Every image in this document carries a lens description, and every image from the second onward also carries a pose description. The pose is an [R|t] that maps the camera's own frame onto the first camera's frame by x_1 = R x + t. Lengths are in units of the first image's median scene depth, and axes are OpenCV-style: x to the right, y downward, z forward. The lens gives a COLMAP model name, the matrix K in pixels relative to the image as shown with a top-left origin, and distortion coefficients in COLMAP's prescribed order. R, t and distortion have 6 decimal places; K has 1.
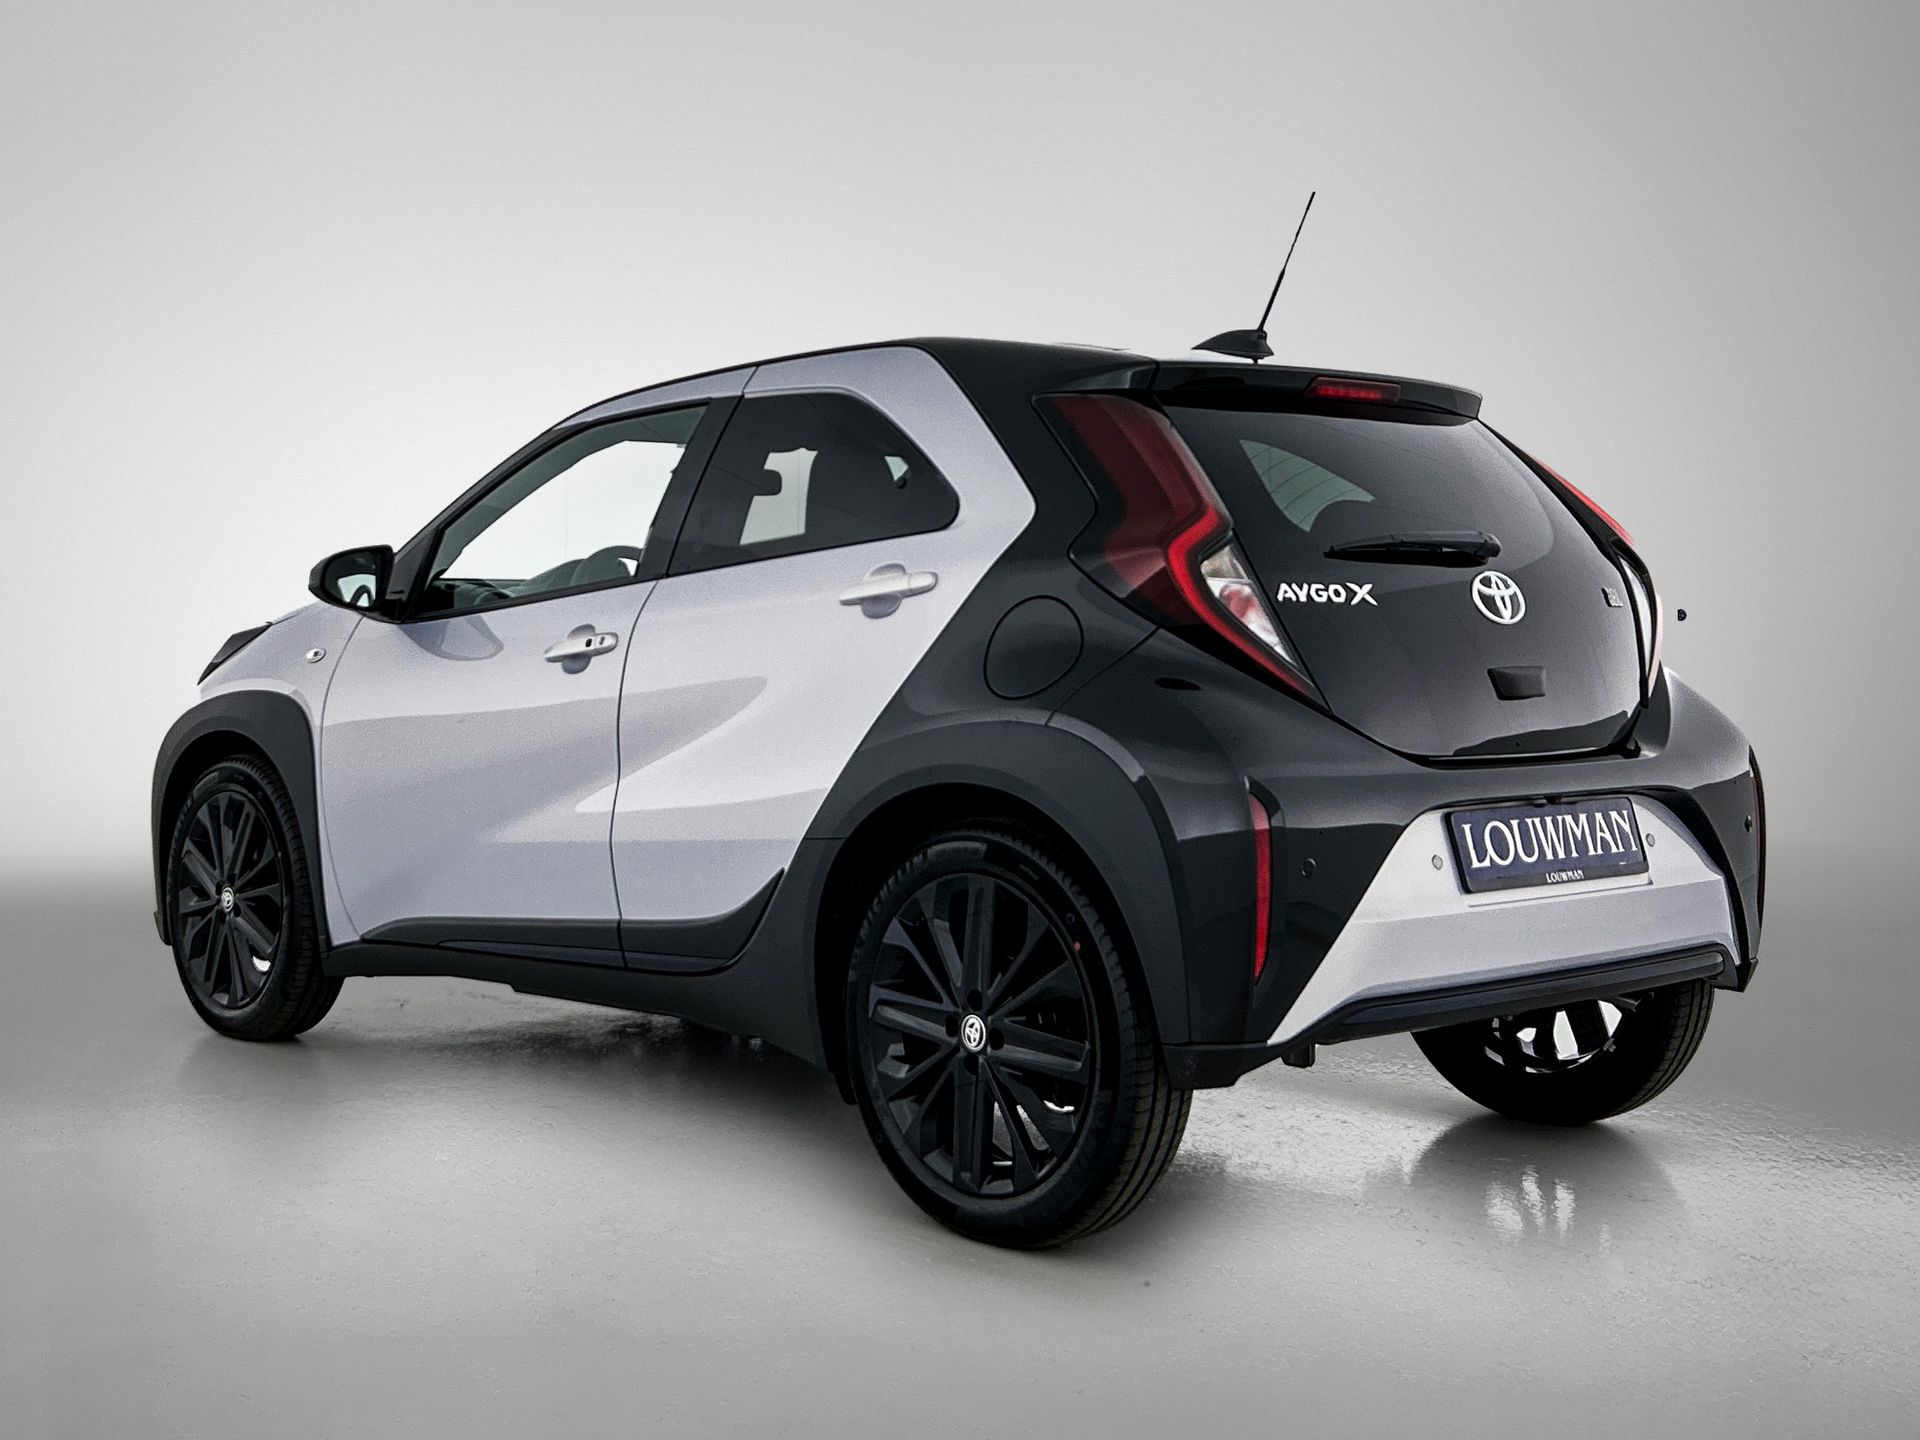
lens RADIAL K [[1435.3, 0, 957.8], [0, 1435.3, 731.3], [0, 0, 1]] dist [0.145991, -0.325340]
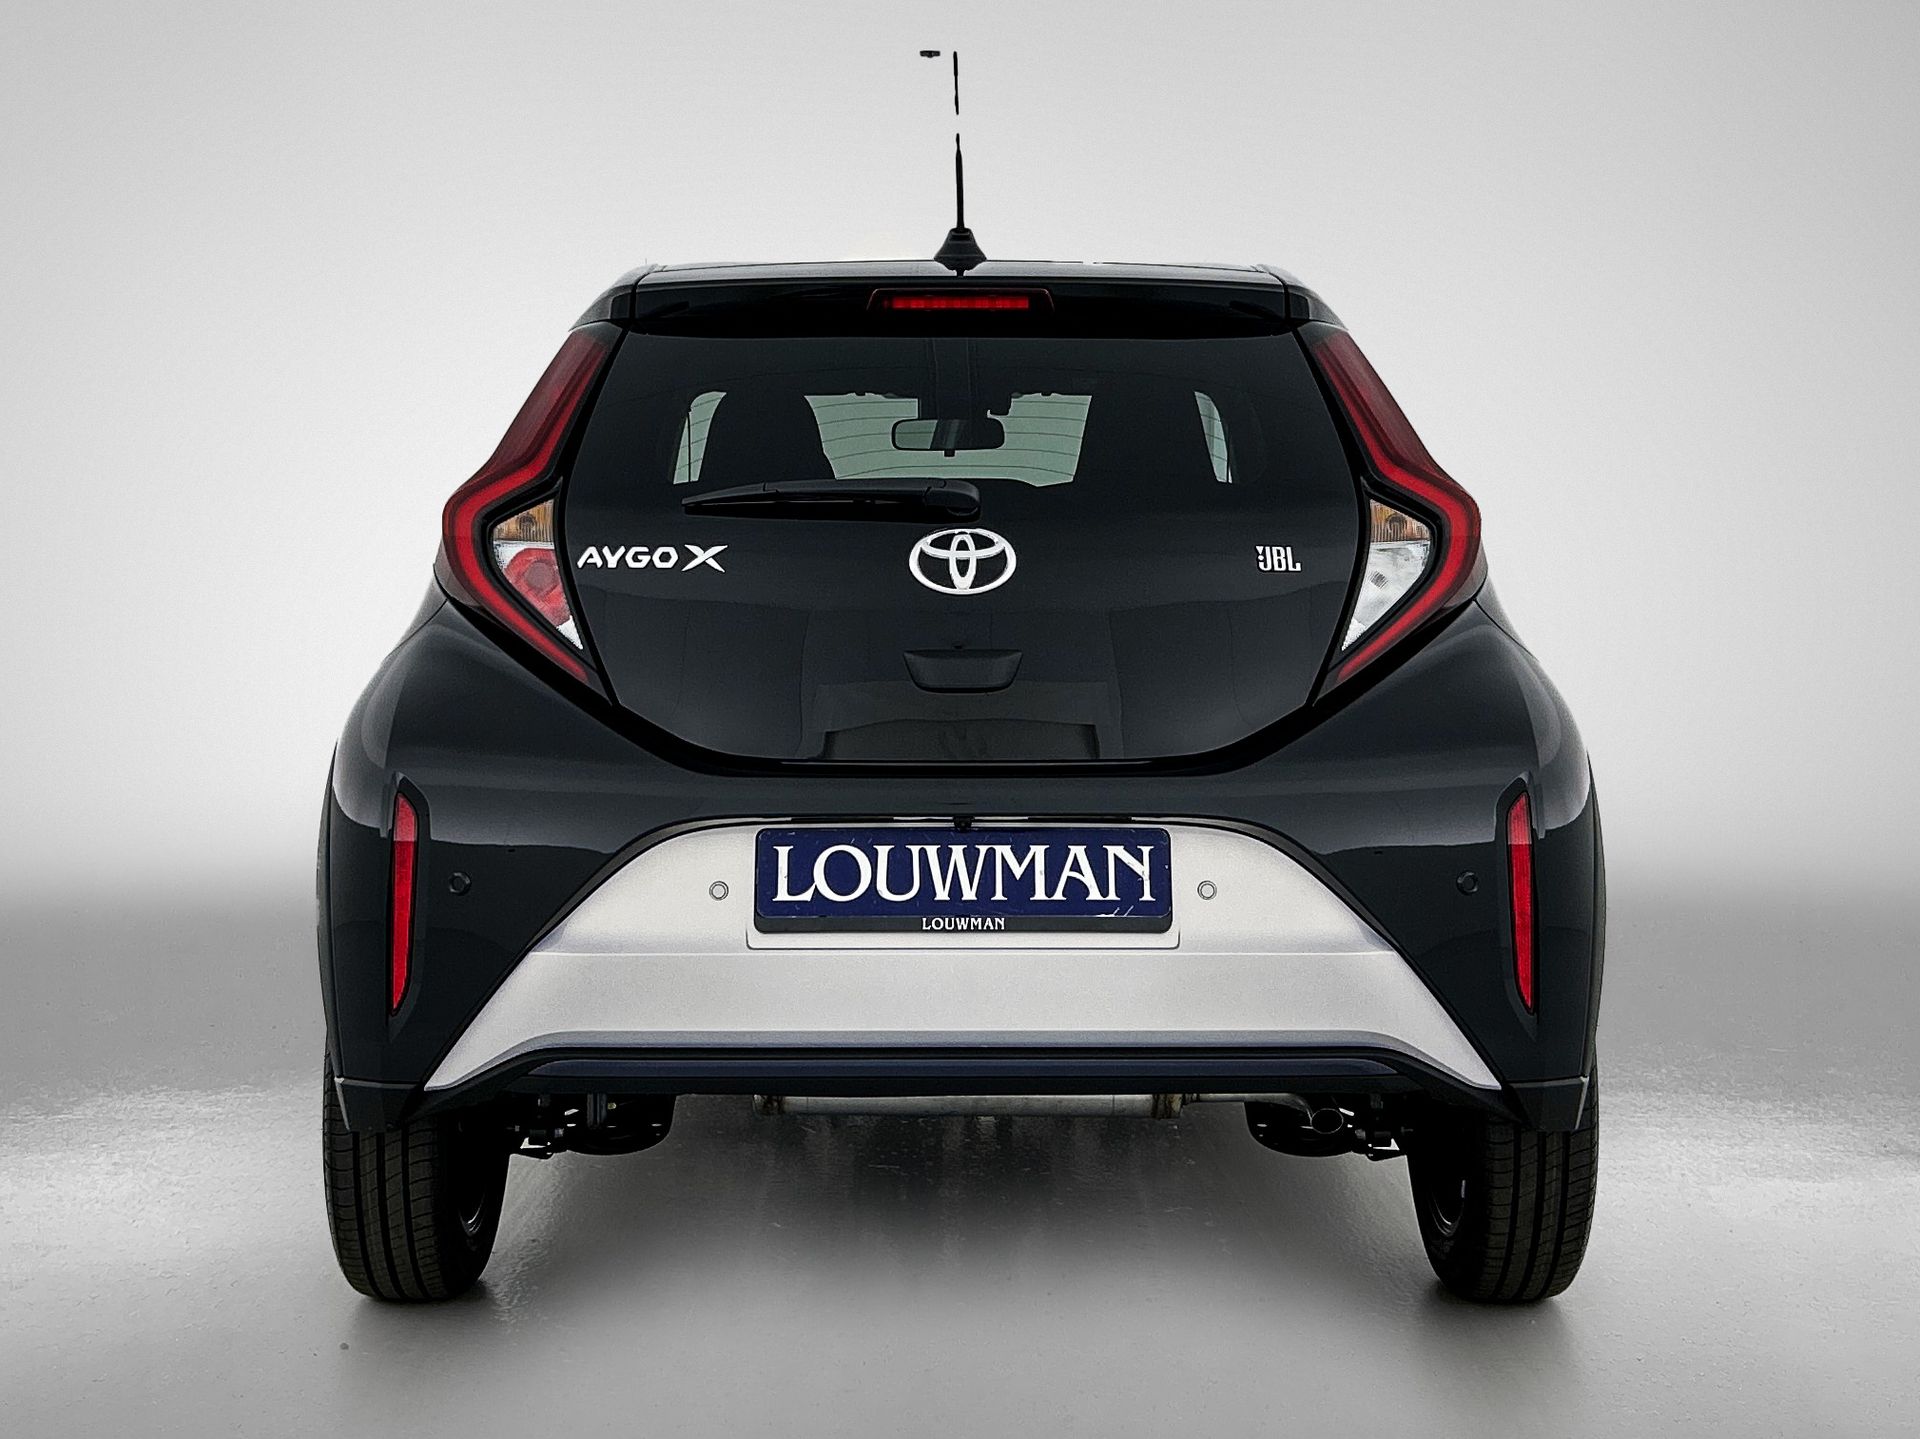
lens RADIAL K [[1460.8, 0, 980.7], [0, 1460.8, 729.2], [0, 0, 1]] dist [-0.007769, -0.004083]
pose [[0.887857, 0.052559, -0.457108, 0.804628], [-0.035153, 0.998299, 0.046508, -0.041502], [0.458775, -0.025223, 0.888194, 0.330099]]
